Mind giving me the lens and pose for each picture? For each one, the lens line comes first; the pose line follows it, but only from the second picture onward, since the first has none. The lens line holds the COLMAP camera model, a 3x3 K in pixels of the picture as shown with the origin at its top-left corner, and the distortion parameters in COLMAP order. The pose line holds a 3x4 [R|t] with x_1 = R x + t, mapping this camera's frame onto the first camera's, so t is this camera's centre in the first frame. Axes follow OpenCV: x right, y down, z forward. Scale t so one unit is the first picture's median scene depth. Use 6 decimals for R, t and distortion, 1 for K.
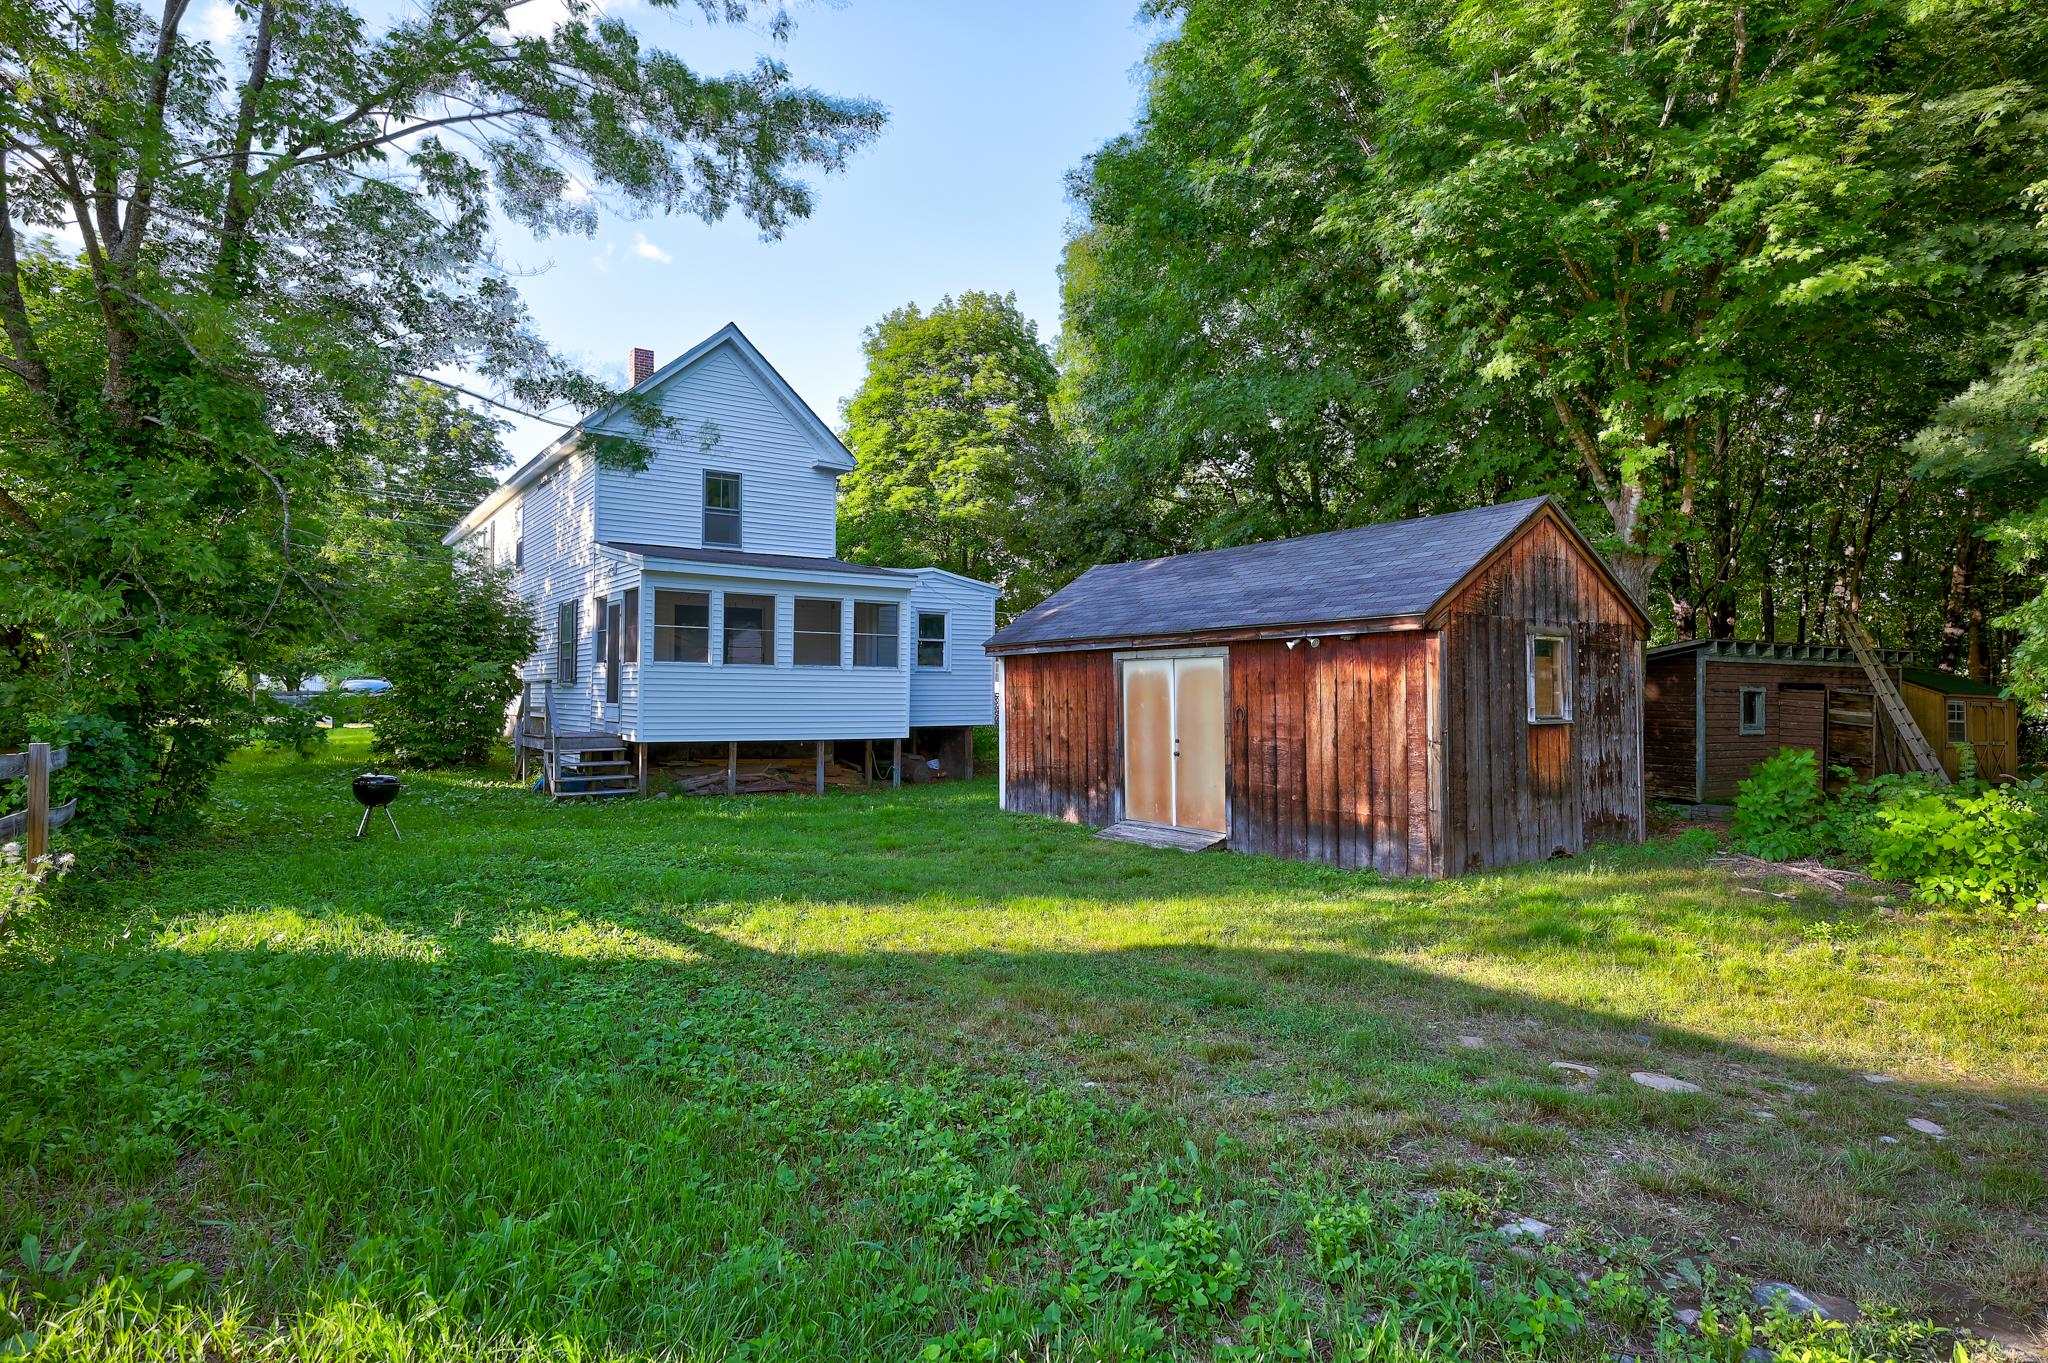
lens RADIAL K [[1081.6, 0, 1032.0], [0, 1081.6, 668.8], [0, 0, 1]] dist [0.037811, 0.000505]
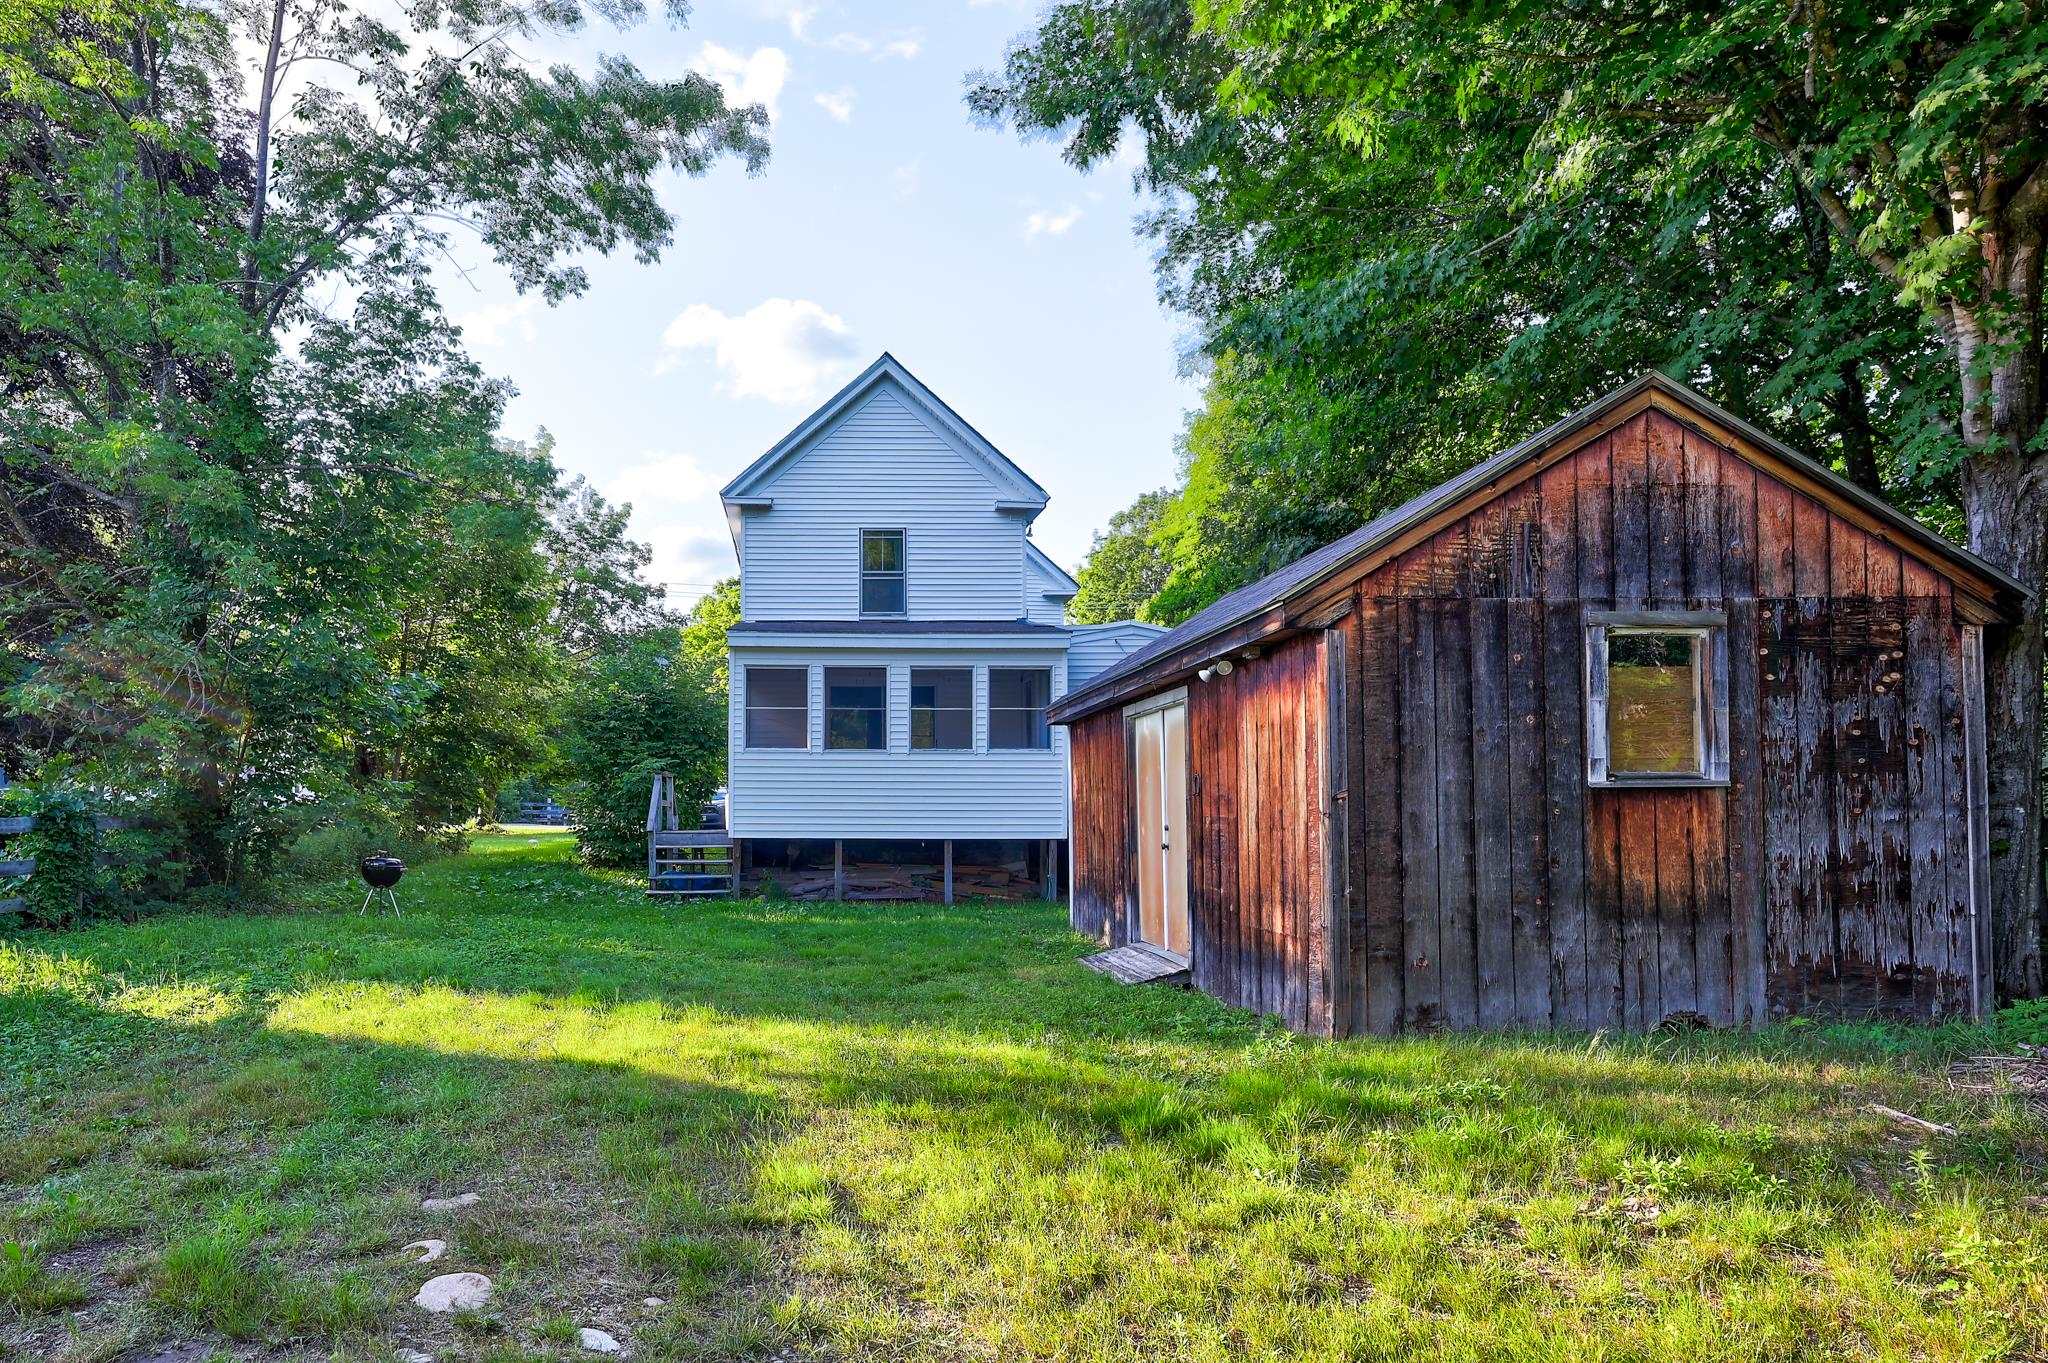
lens RADIAL K [[1344.6, 0, 1024.1], [0, 1344.6, 802.3], [0, 0, 1]] dist [0.021873, -0.000359]
pose [[0.835709, -0.014195, -0.548989, 0.435631], [0.019245, 0.999809, 0.003444, 0.037181], [0.548835, -0.013444, 0.835823, 0.191111]]
